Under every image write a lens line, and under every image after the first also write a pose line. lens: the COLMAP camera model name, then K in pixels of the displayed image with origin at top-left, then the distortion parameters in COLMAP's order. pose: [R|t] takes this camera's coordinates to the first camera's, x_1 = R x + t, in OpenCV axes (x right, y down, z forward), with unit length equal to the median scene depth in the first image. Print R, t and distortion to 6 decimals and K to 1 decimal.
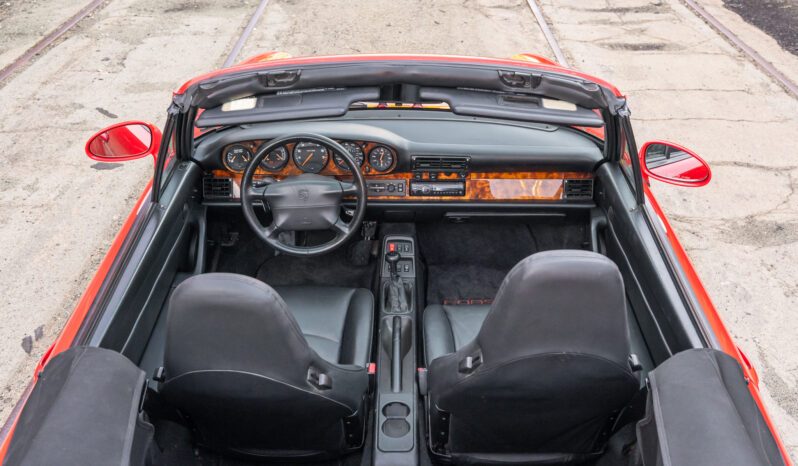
lens RADIAL K [[723.8, 0, 399.0], [0, 723.8, 233.0], [0, 0, 1]] dist [-0.009508, -0.001161]
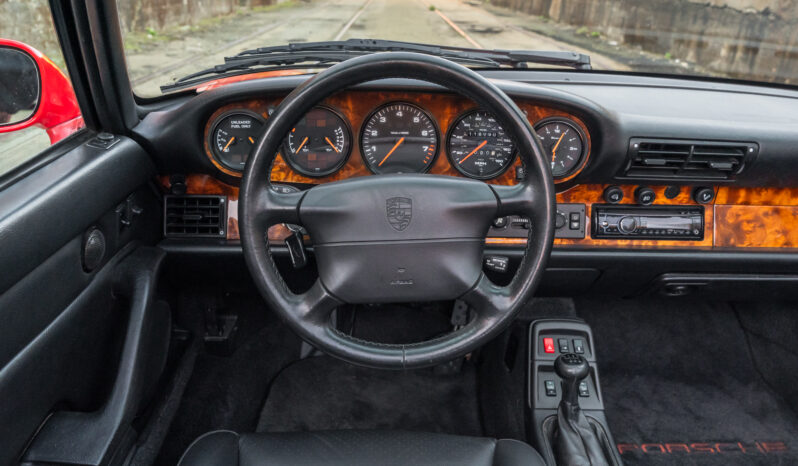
lens RADIAL K [[590.9, 0, 412.3], [0, 590.9, 233.0], [0, 0, 1]] dist [-0.007604, -0.007798]
pose [[0.999049, 0.011699, 0.042009, -0.125254], [-0.004738, 0.986759, -0.162122, 0.010567], [-0.043349, 0.161768, 0.985876, 0.618236]]
